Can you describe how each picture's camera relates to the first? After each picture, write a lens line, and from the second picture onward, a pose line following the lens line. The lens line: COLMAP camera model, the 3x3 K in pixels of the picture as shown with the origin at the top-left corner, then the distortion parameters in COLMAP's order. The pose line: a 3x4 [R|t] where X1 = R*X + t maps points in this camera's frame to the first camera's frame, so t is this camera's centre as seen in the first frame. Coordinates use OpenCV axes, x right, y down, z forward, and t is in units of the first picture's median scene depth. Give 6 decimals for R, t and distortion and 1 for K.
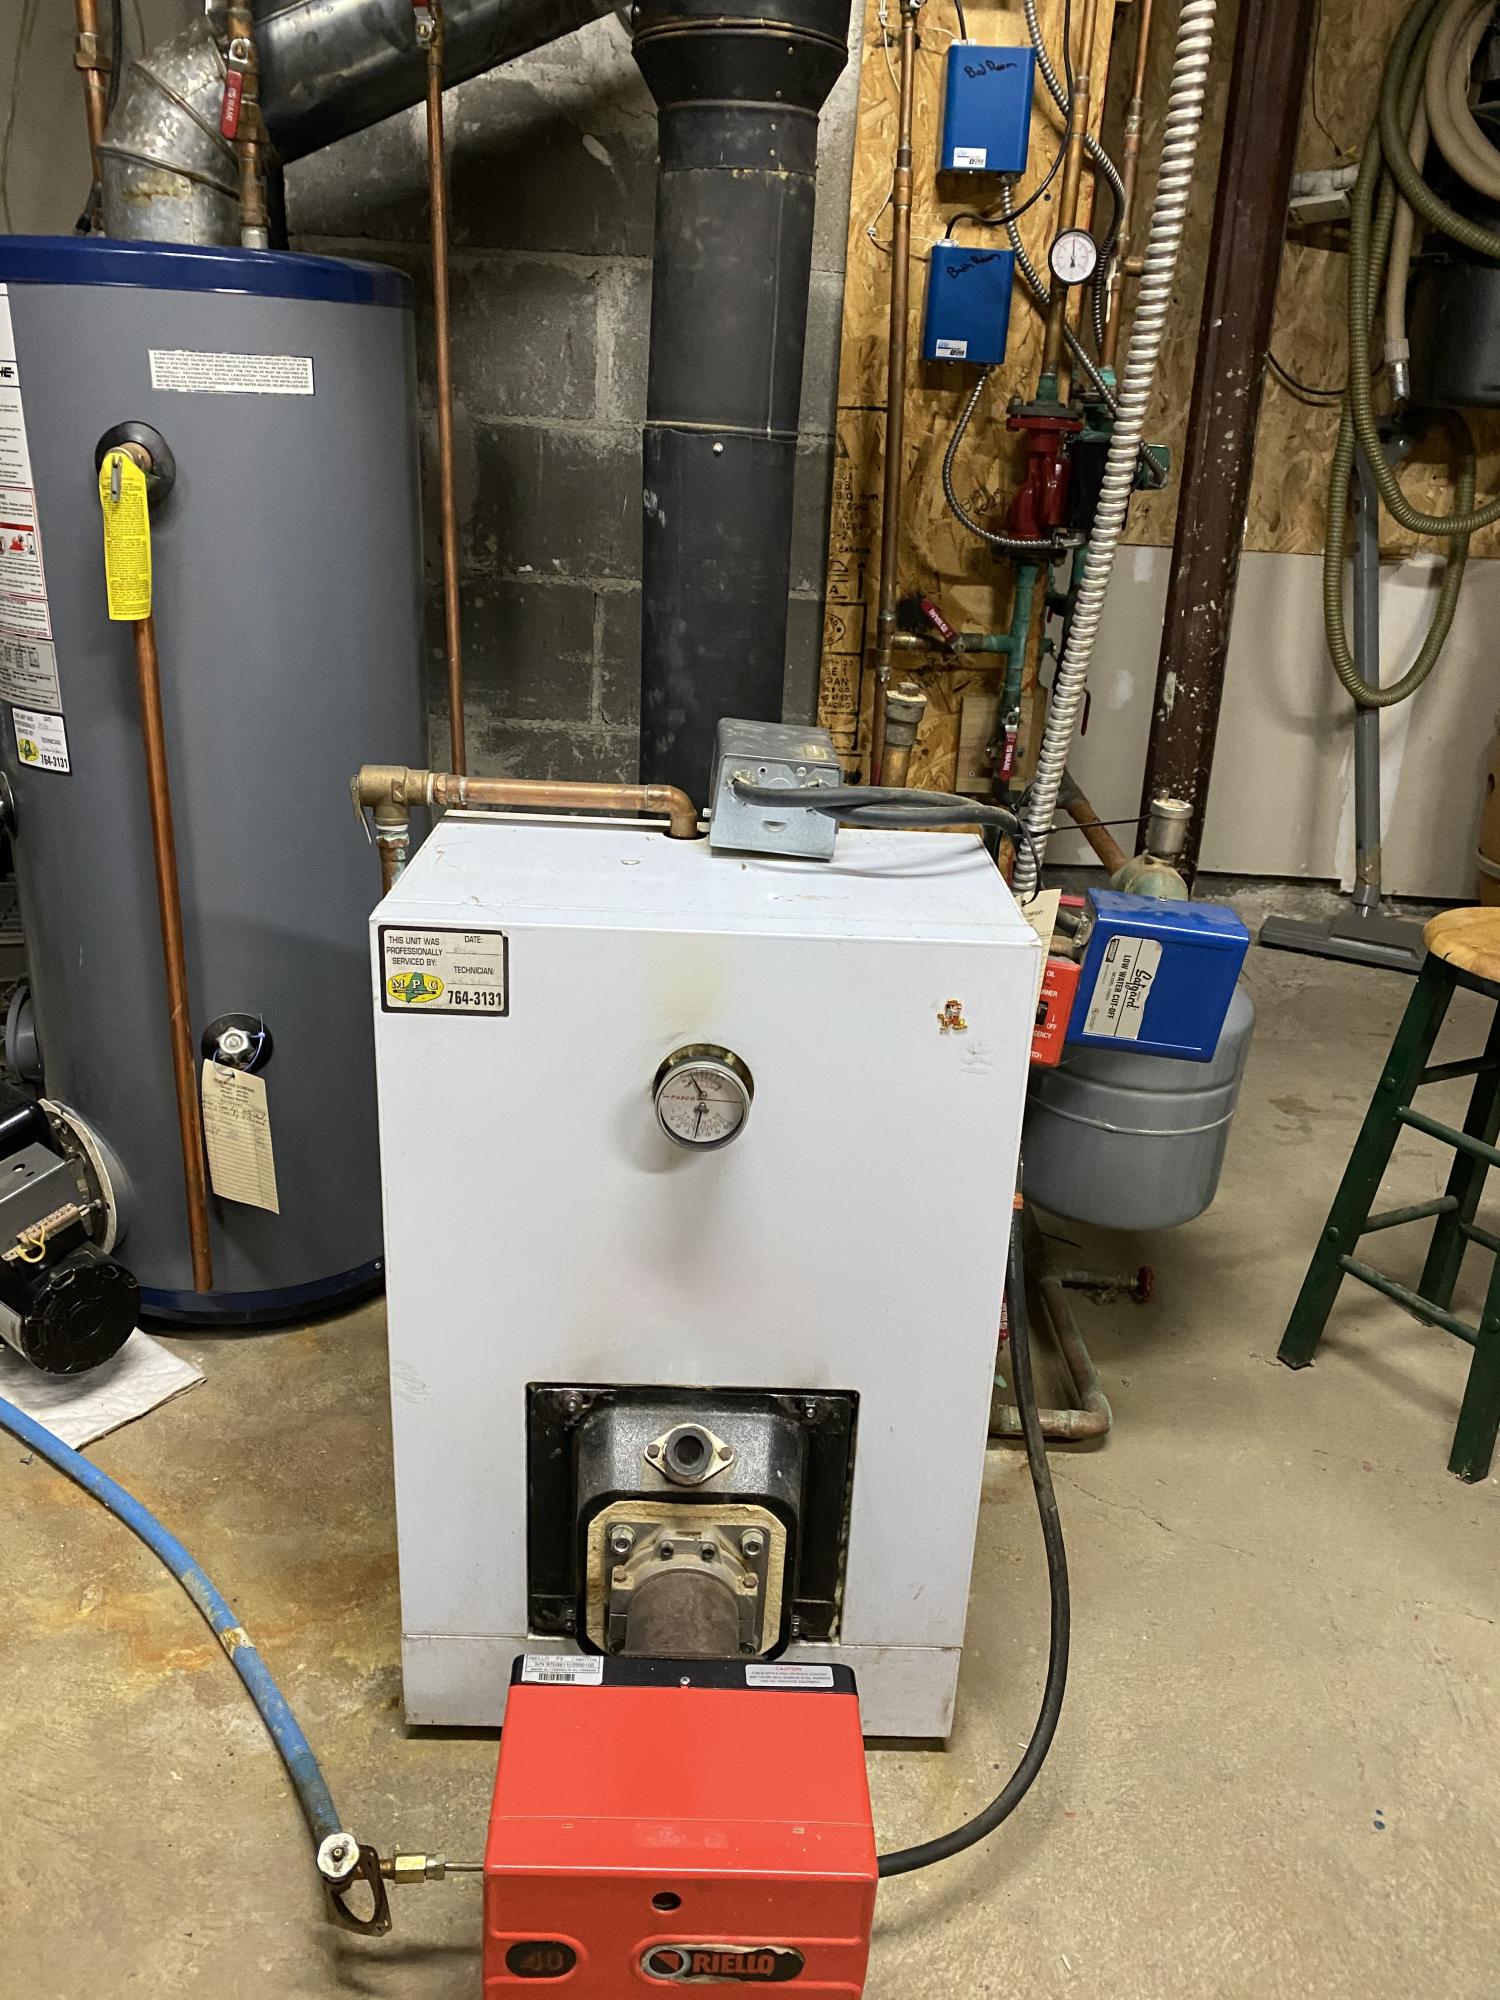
lens RADIAL K [[1513.0, 0, 749.7], [0, 1513.0, 998.4], [0, 0, 1]] dist [0.010636, 0.009344]
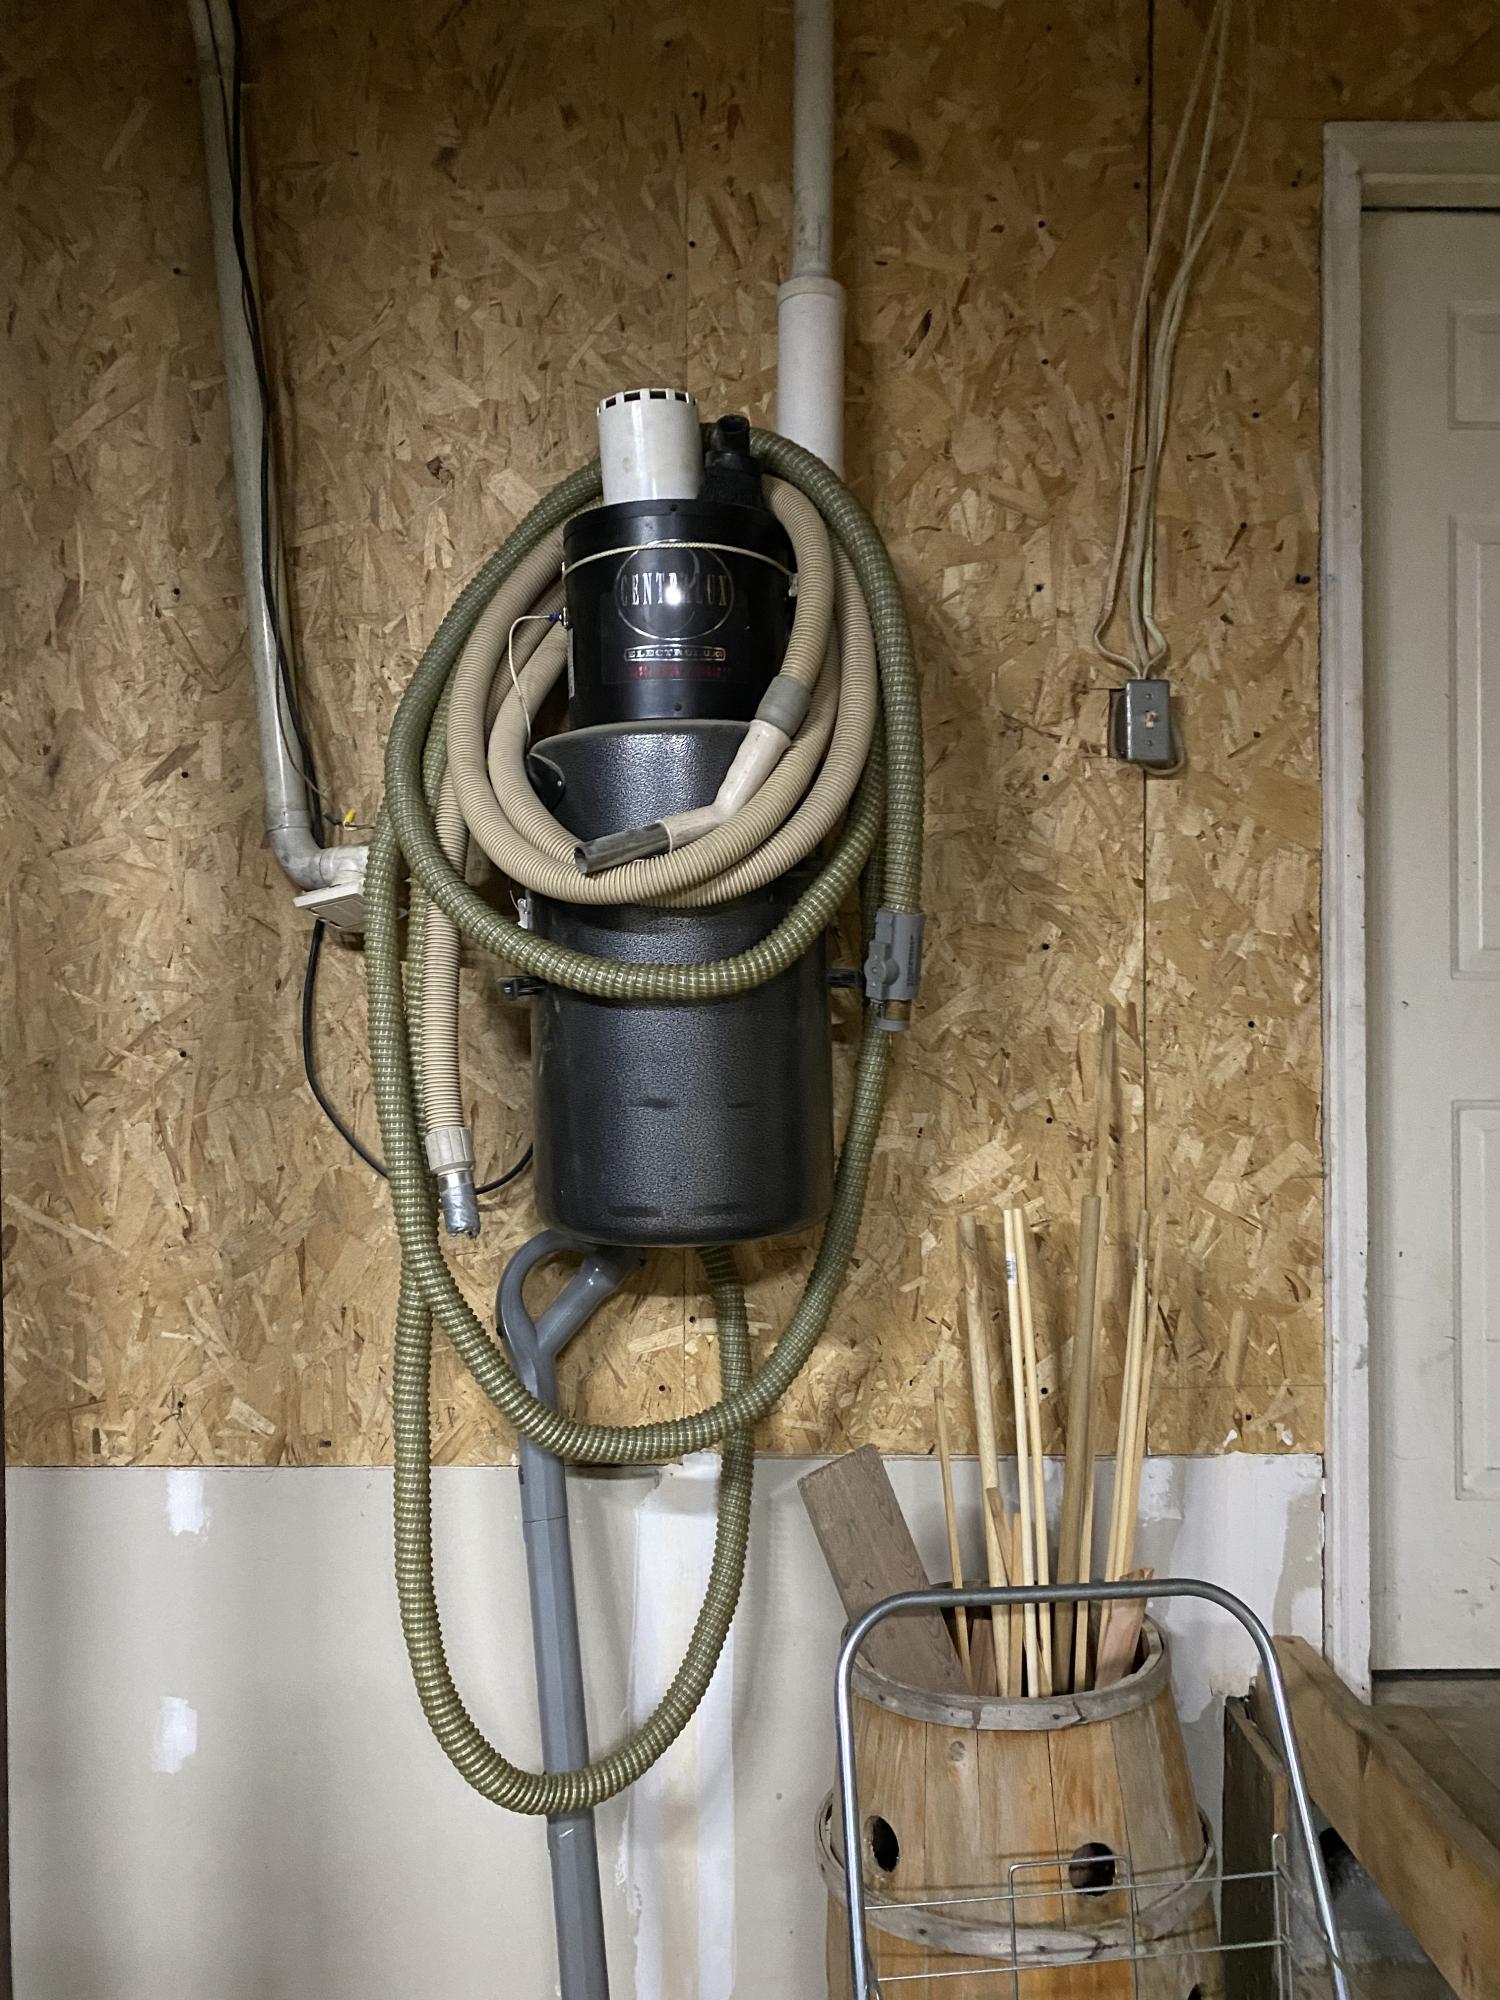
lens RADIAL K [[1513.0, 0, 751.5], [0, 1513.0, 999.0], [0, 0, 1]] dist [0.010636, 0.009344]
pose [[0.998428, -0.054260, 0.014061, 0.466426], [0.055676, 0.931007, -0.360731, -0.249194], [0.006482, 0.360947, 0.932564, 0.441150]]
